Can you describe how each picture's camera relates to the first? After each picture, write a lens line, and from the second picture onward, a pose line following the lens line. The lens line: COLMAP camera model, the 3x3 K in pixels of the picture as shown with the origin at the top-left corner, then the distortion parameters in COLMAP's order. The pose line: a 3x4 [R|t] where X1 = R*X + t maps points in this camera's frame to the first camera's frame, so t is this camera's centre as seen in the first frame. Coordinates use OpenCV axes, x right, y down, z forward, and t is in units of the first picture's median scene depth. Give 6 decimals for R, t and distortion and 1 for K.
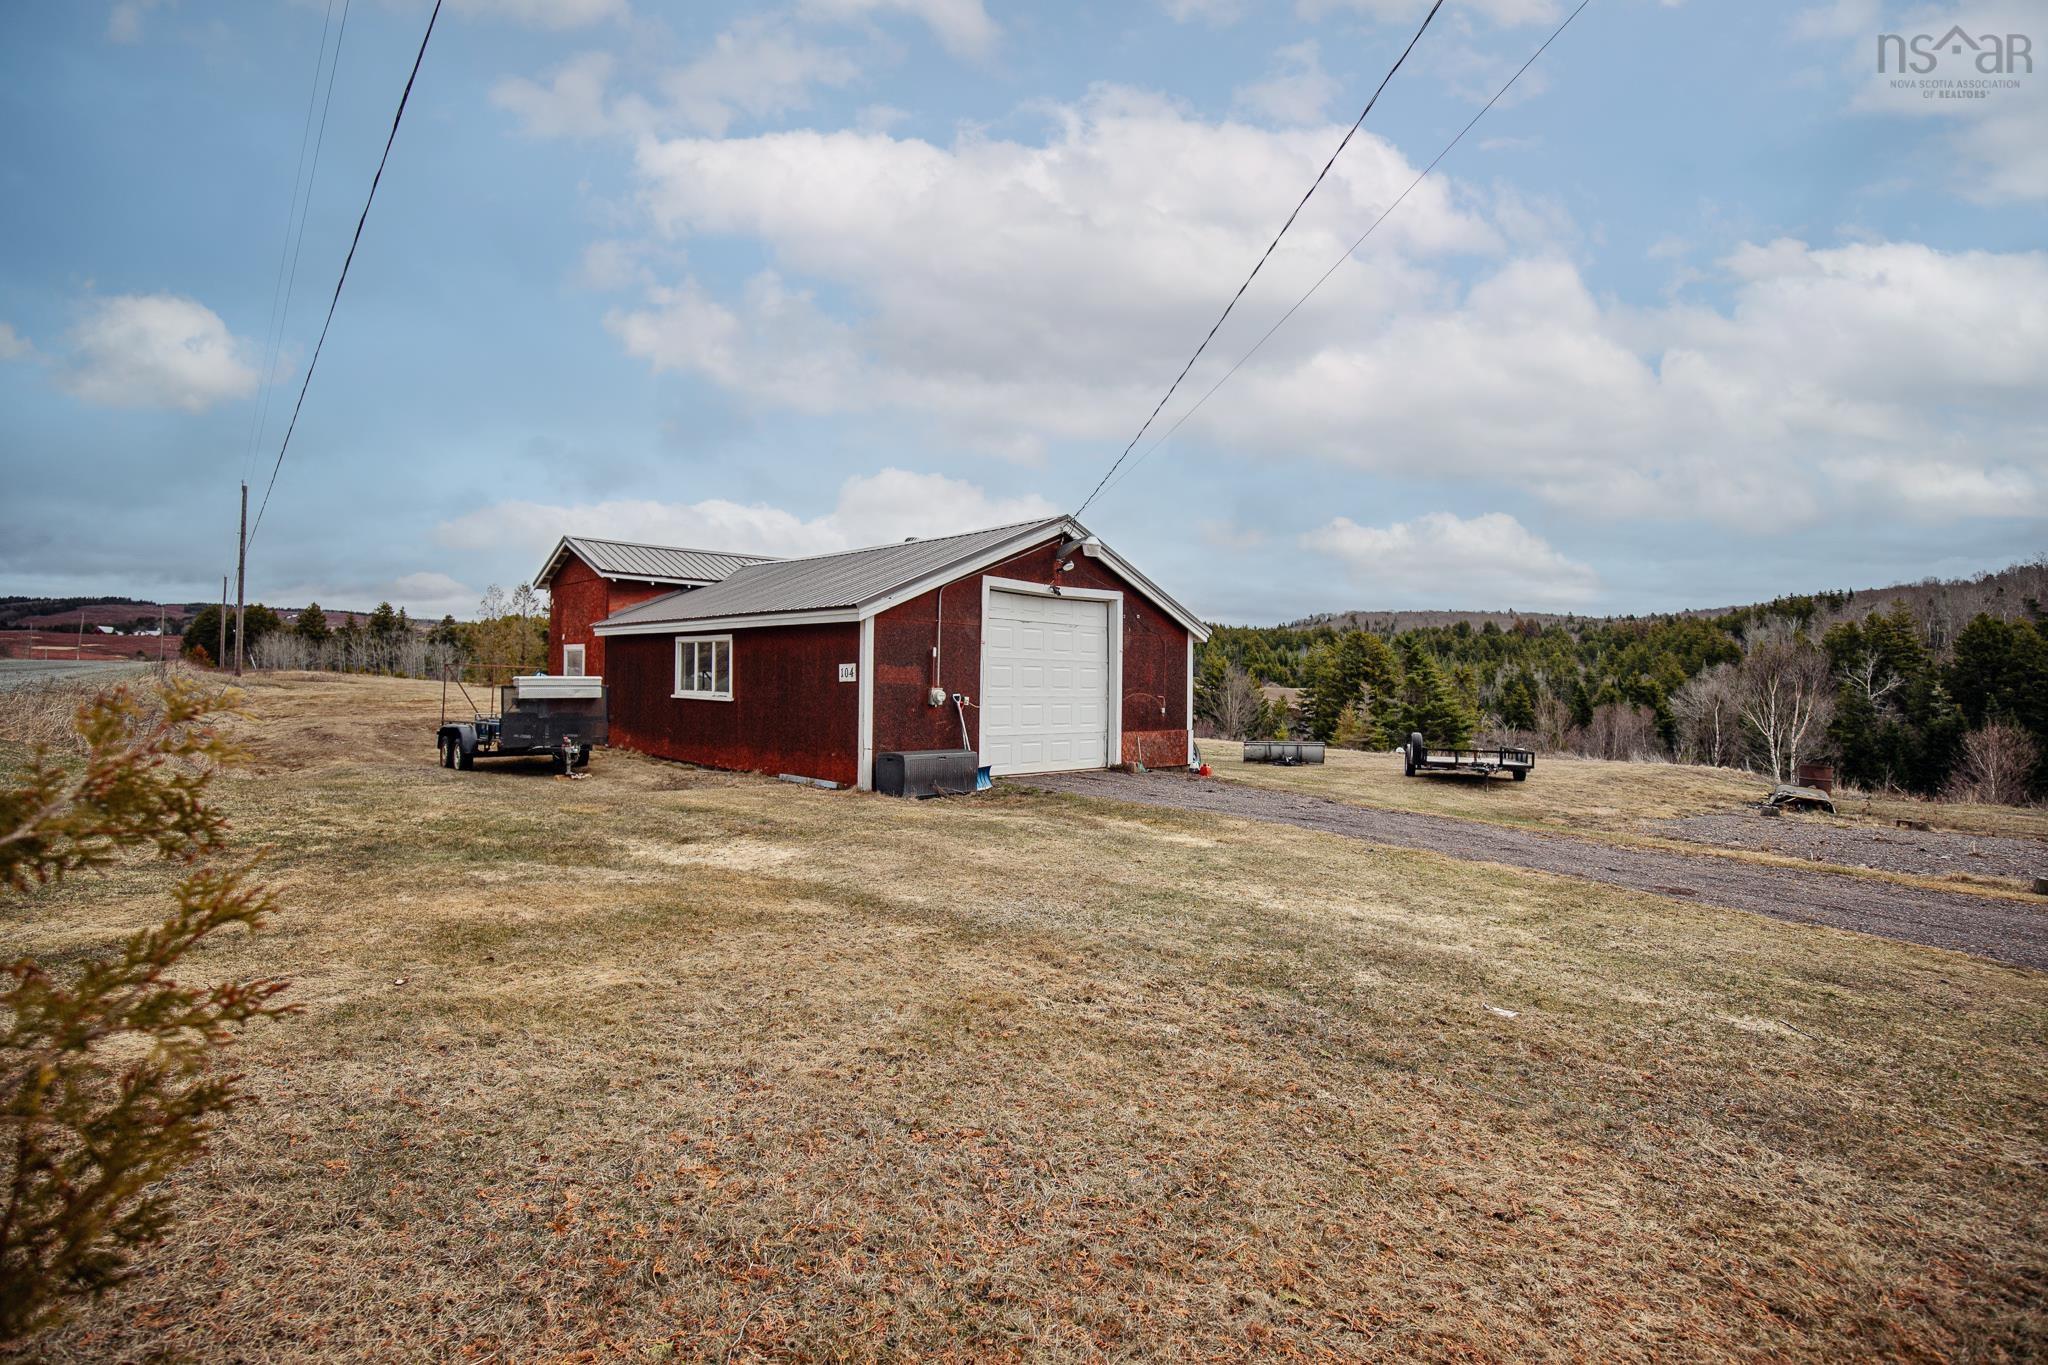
lens RADIAL K [[935.2, 0, 1057.6], [0, 935.2, 673.4], [0, 0, 1]] dist [-0.038914, 0.000083]
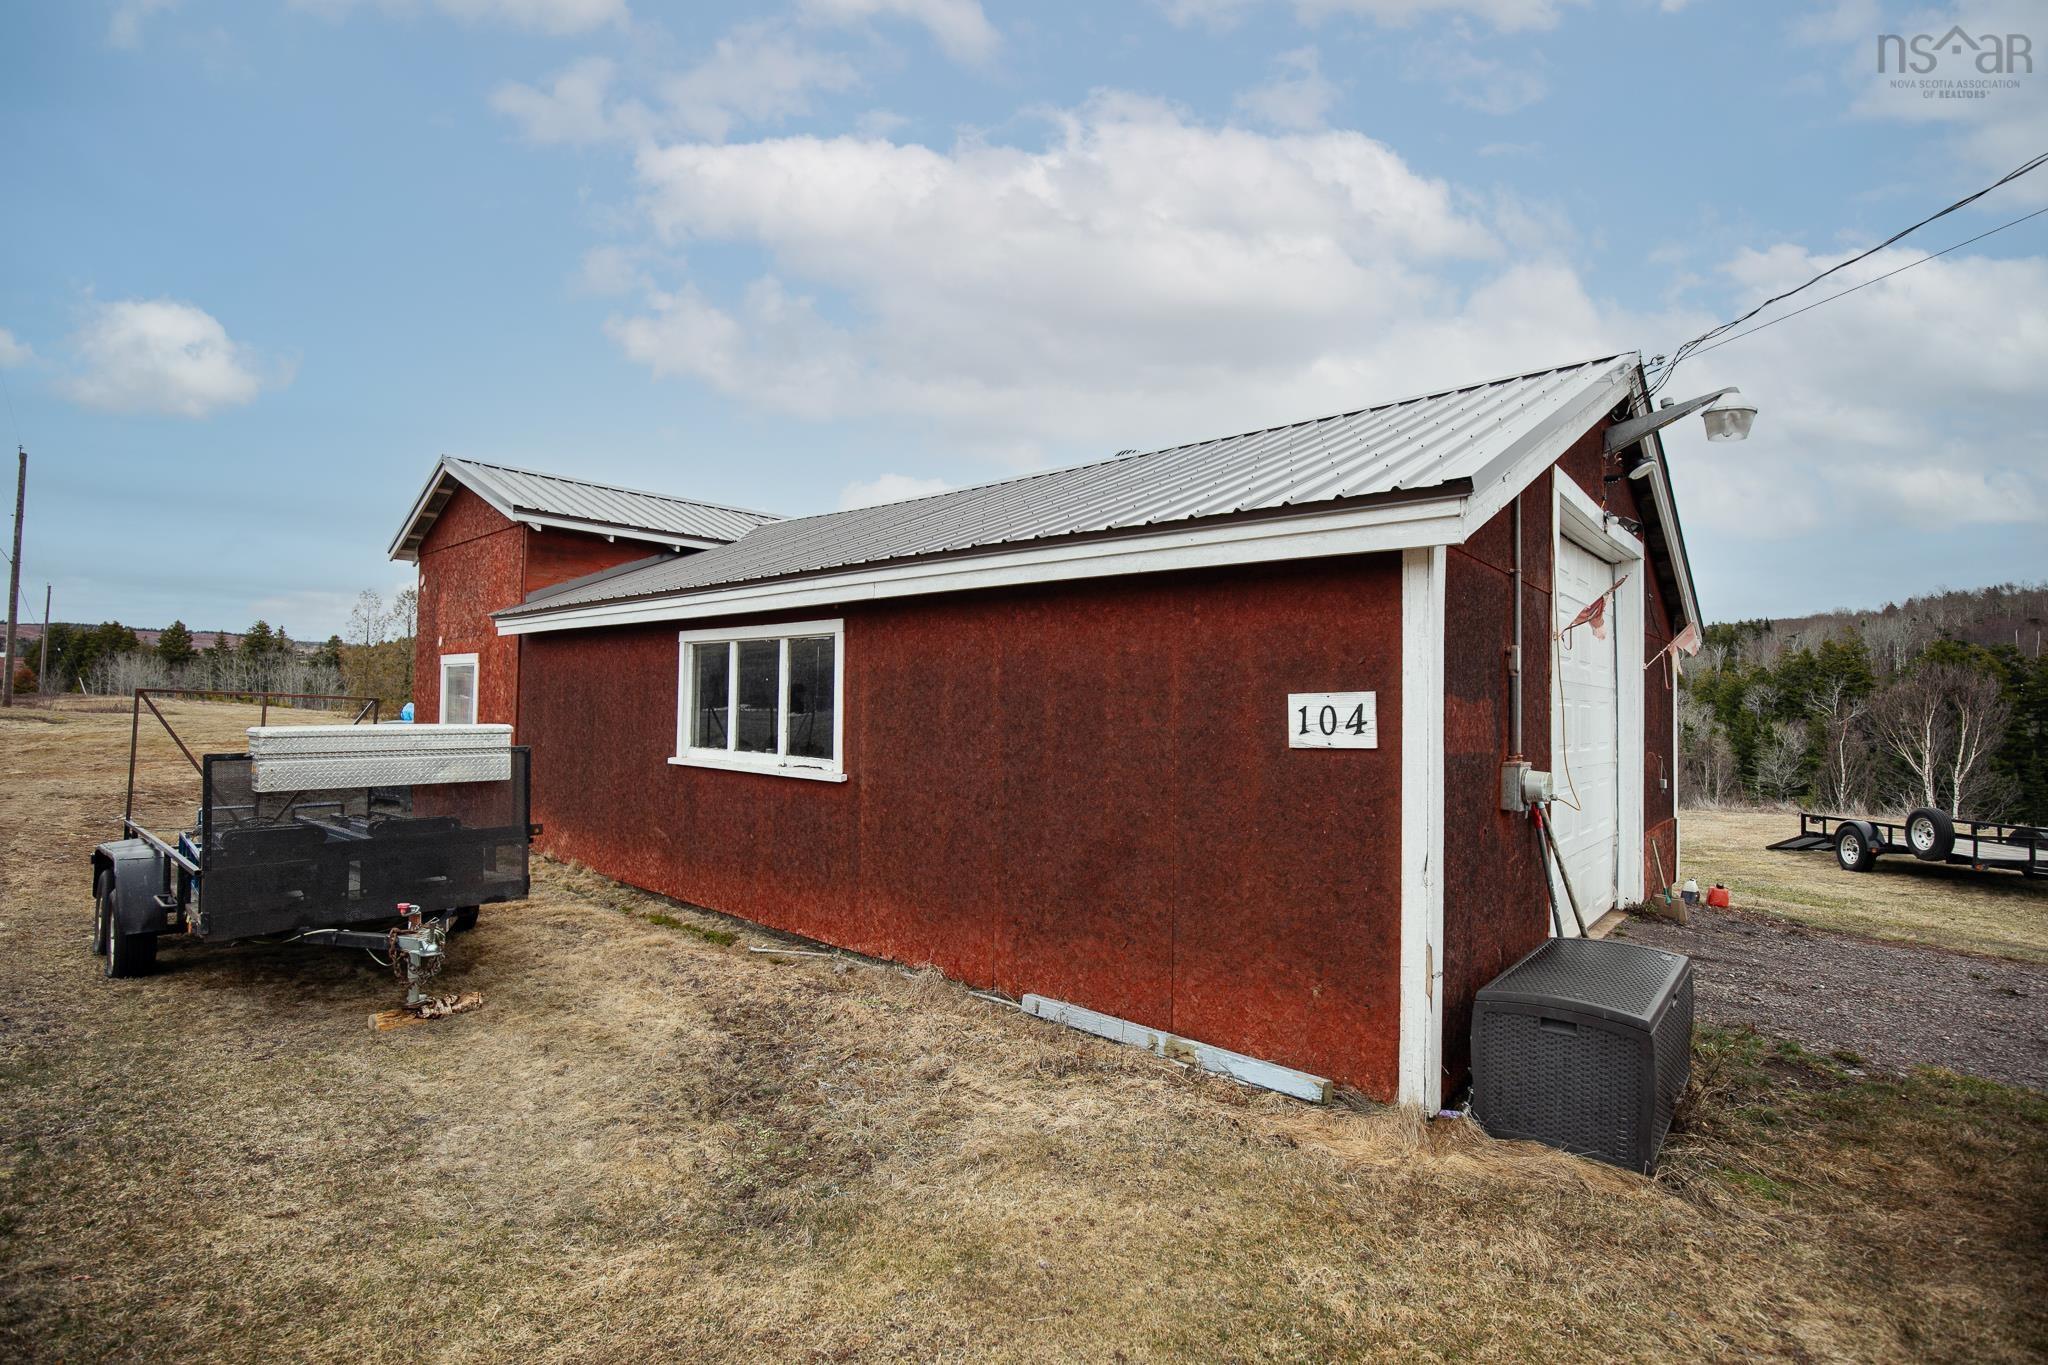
lens RADIAL K [[923.9, 0, 1026.6], [0, 923.9, 694.0], [0, 0, 1]] dist [-0.038343, 0.000285]
pose [[0.998265, 0.000817, 0.058874, -0.218708], [-0.000446, 0.999980, -0.006322, -0.004701], [-0.058878, 0.006285, 0.998245, 0.441673]]
